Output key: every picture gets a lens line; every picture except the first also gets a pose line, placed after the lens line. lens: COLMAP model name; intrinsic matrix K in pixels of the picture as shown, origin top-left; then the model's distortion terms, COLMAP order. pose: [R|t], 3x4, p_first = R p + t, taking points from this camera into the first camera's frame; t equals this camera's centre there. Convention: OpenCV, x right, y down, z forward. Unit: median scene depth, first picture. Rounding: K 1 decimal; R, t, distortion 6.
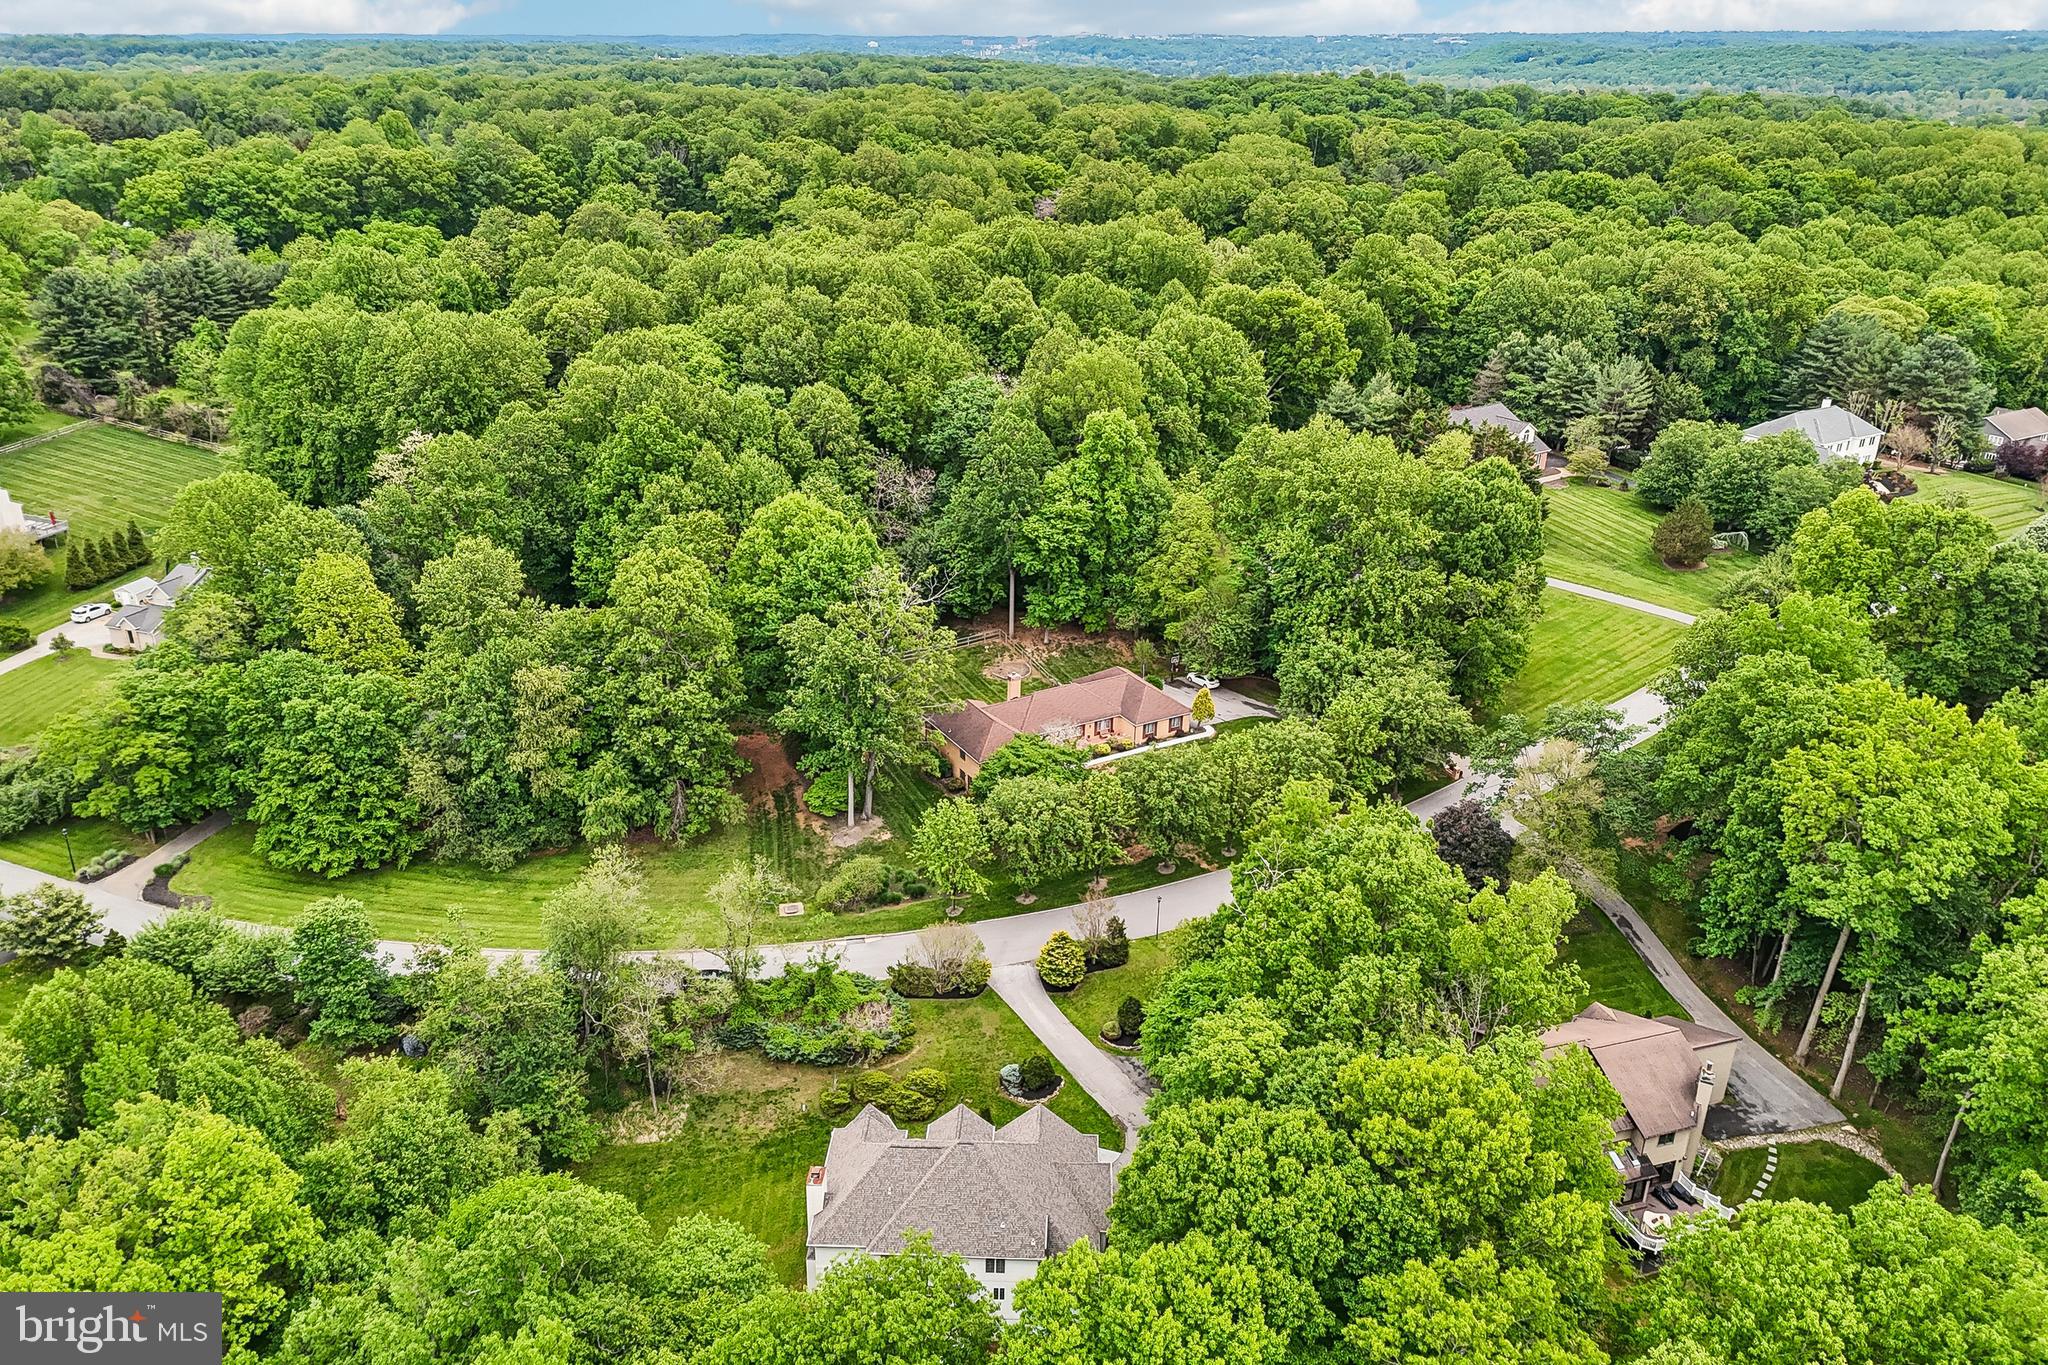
lens RADIAL K [[1498.6, 0, 1024.0], [0, 1498.6, 682.5], [0, 0, 1]] dist [0.142462, -0.184892]
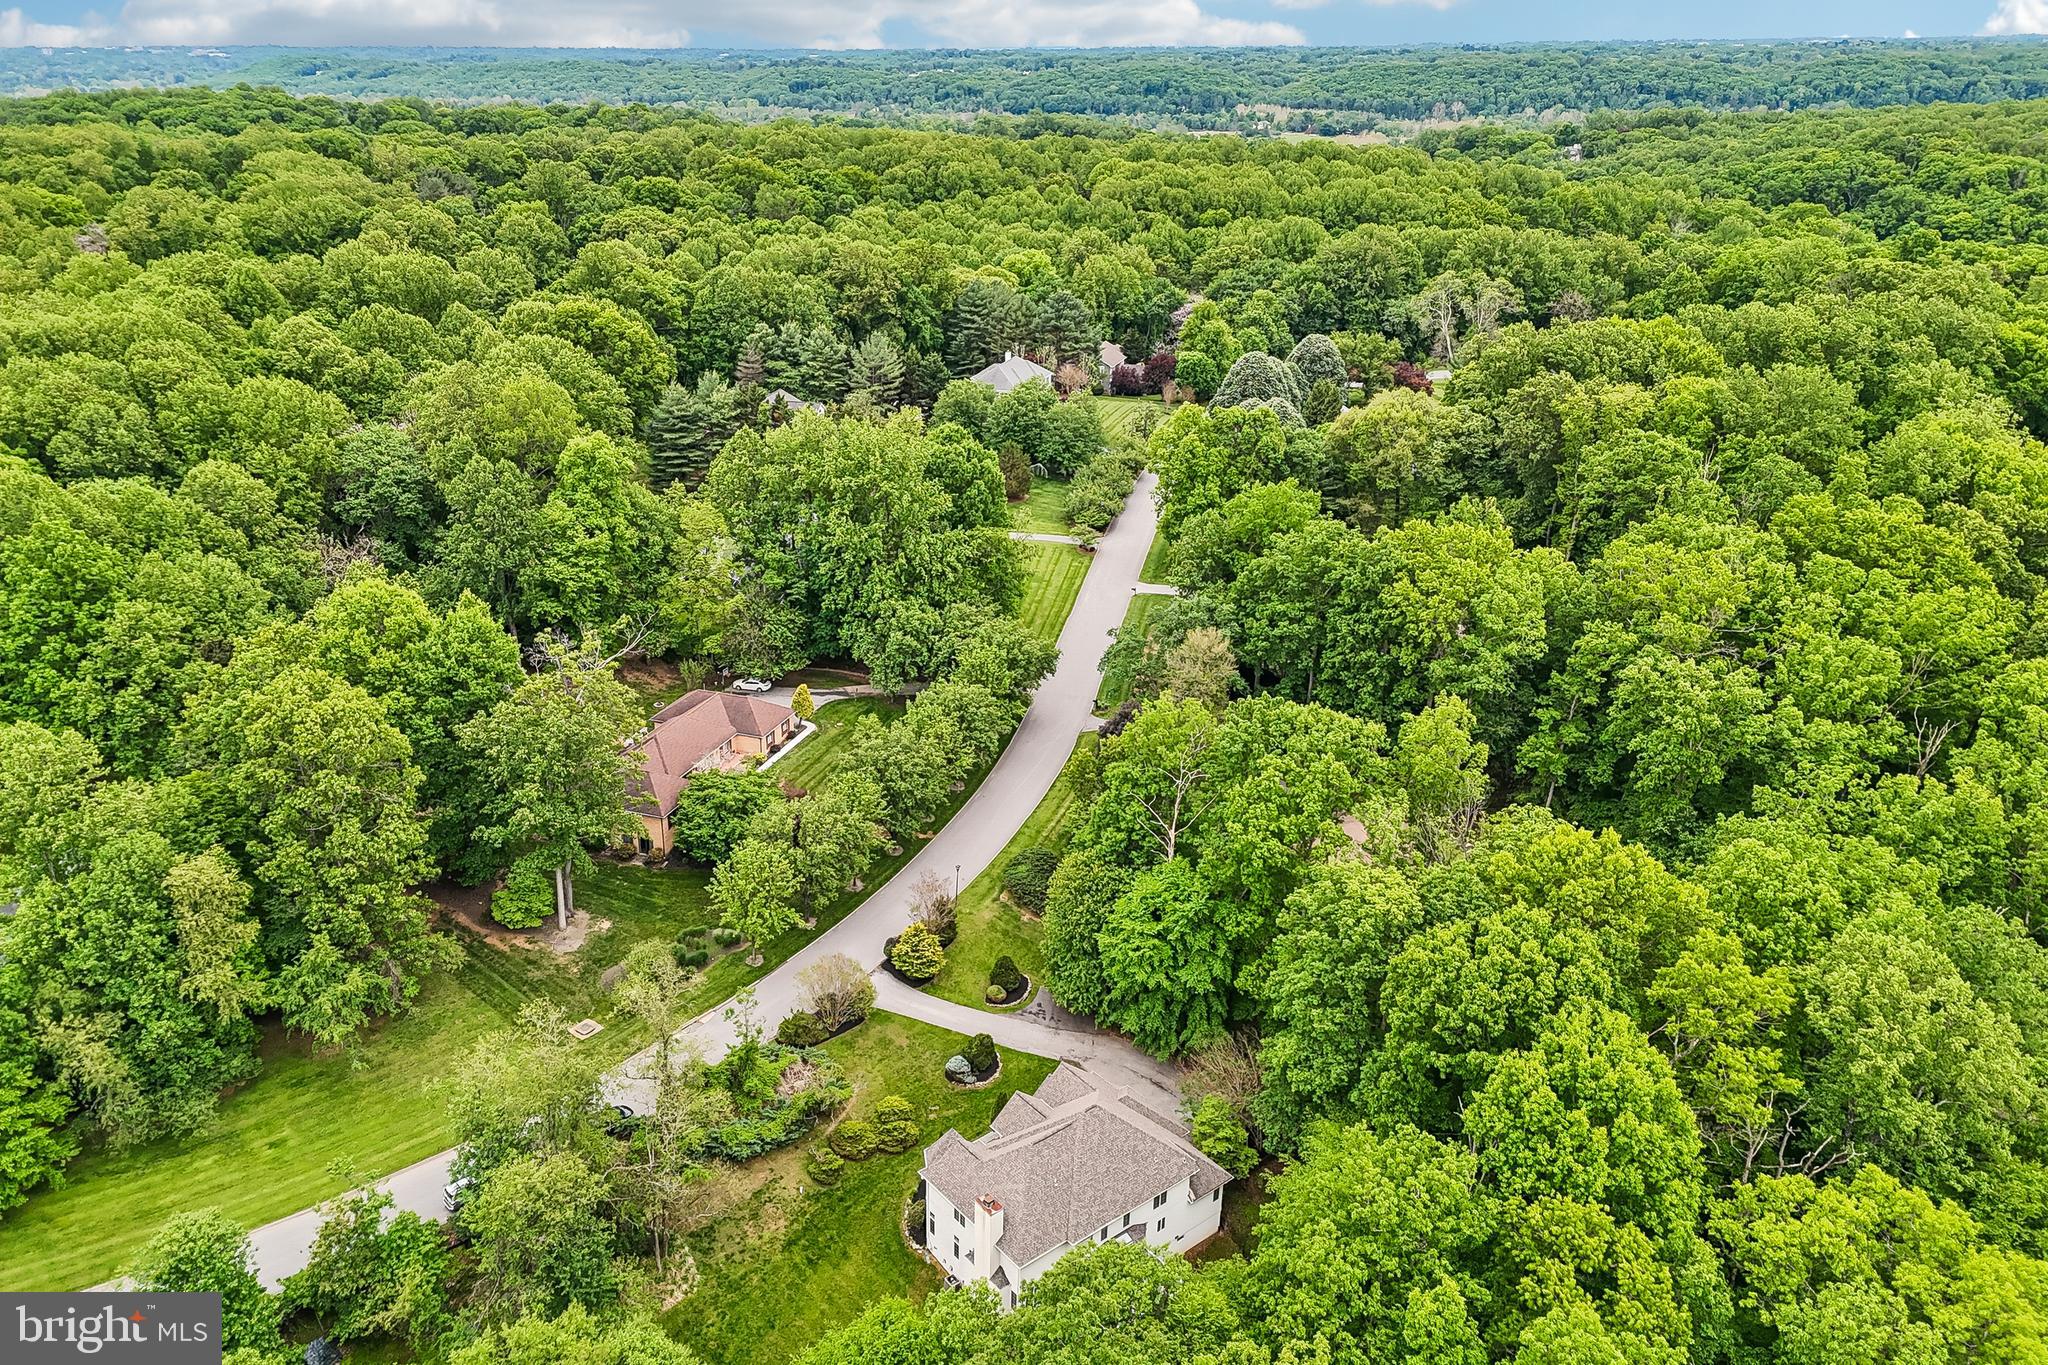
lens RADIAL K [[1485.9, 0, 1024.0], [0, 1485.9, 682.5], [0, 0, 1]] dist [0.081296, -0.095803]
pose [[0.763129, -0.255473, 0.593606, -0.331143], [0.256757, 0.962794, 0.084281, -0.040610], [-0.593052, 0.088095, 0.800331, 0.101452]]
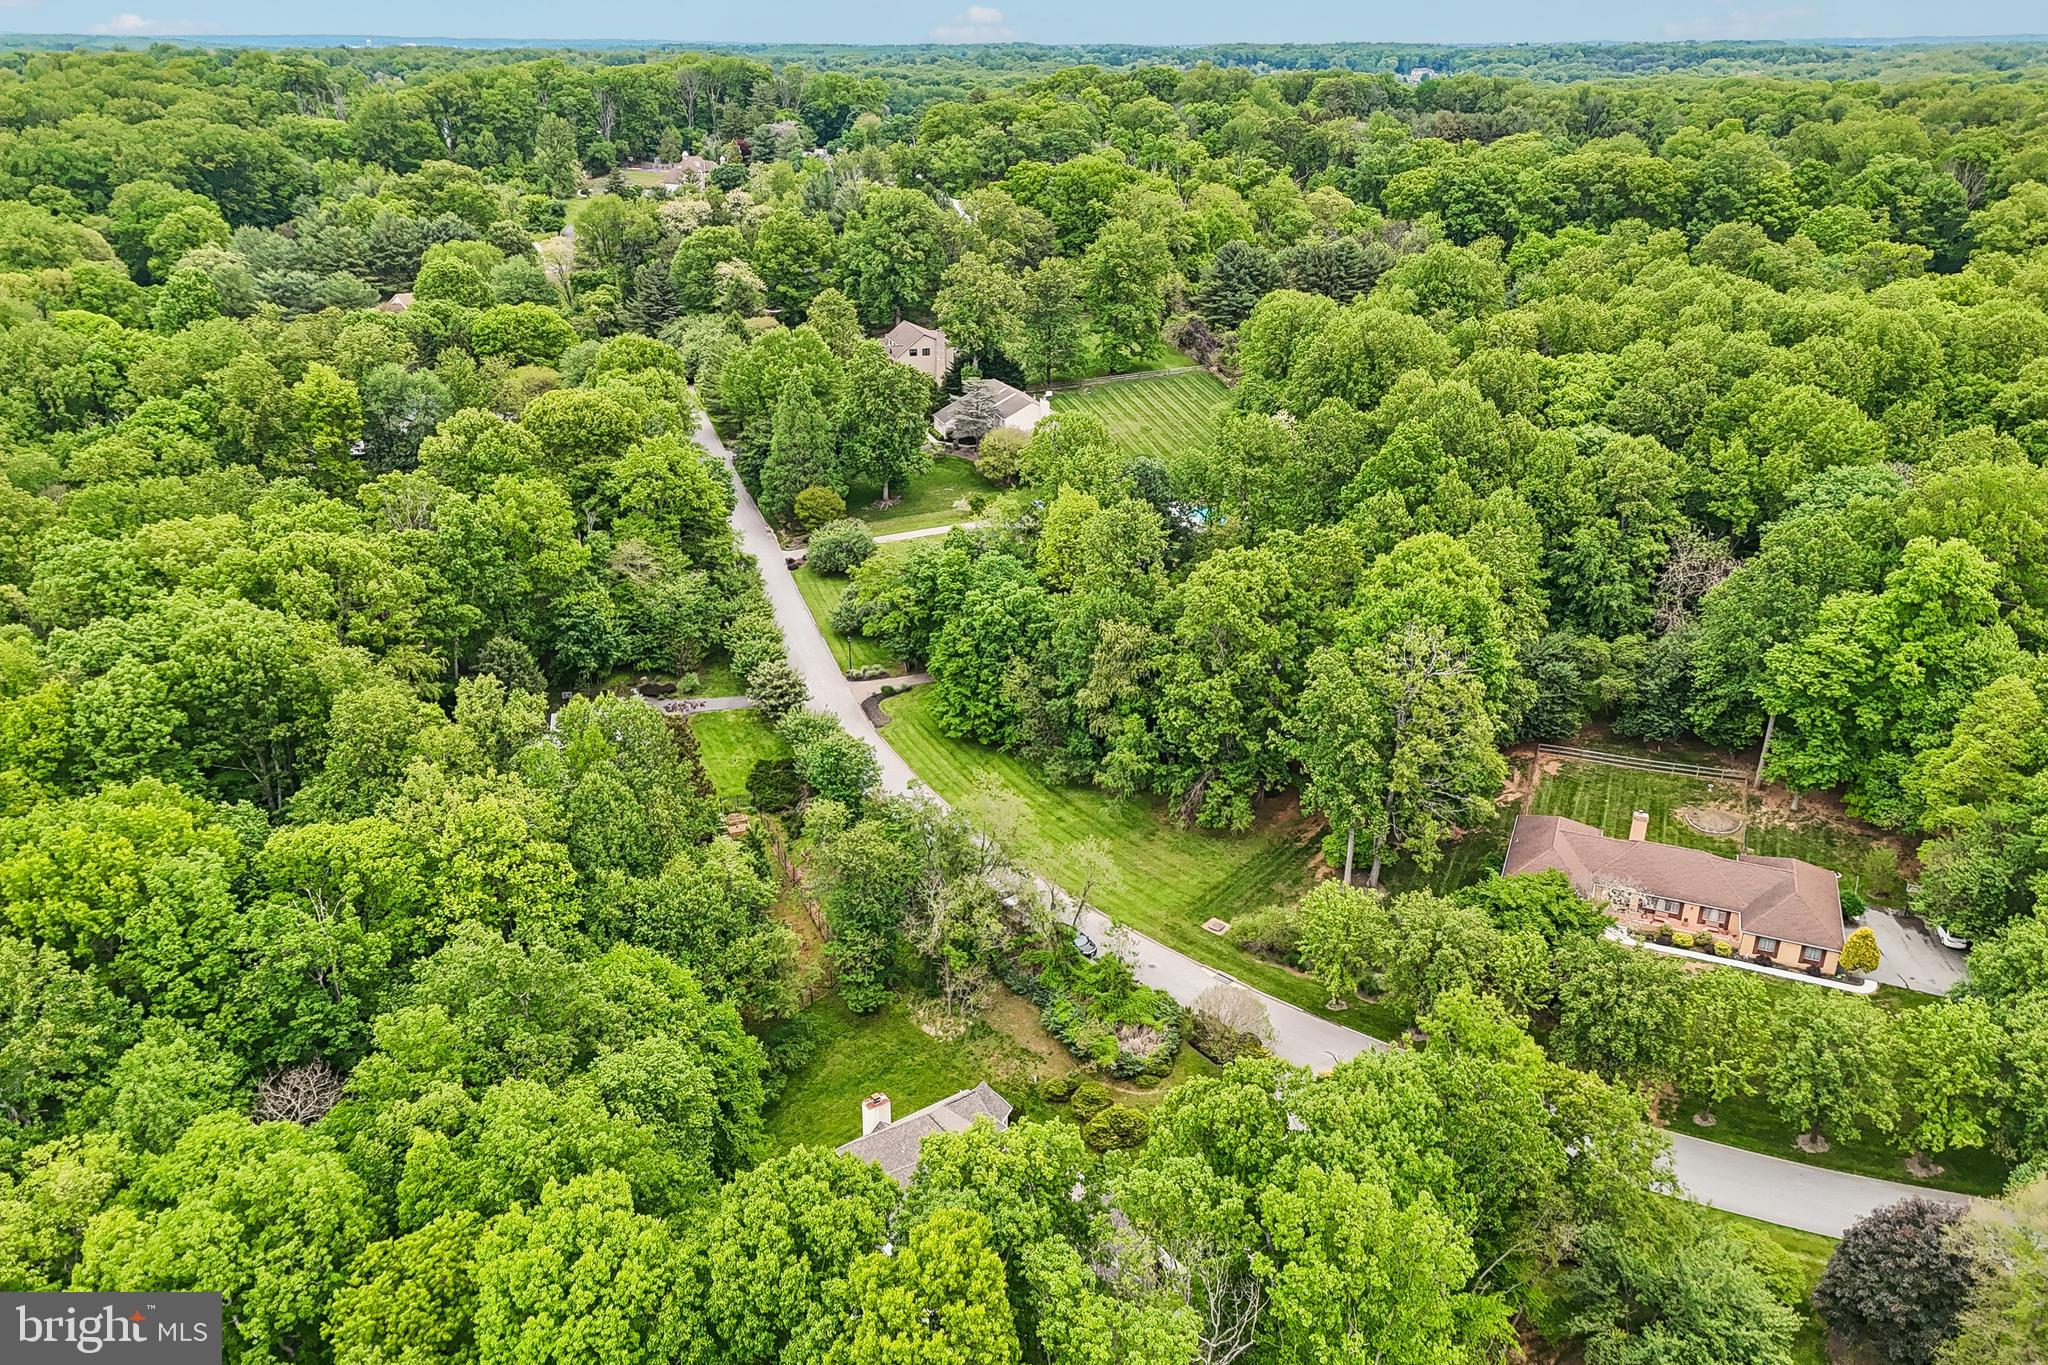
lens RADIAL K [[1485.9, 0, 1024.0], [0, 1485.9, 682.5], [0, 0, 1]] dist [0.081296, -0.095803]
pose [[0.608581, 0.312250, -0.729472, 0.338857], [-0.310320, 0.939759, 0.143371, -0.079407], [0.730295, 0.139117, 0.668816, 0.179533]]
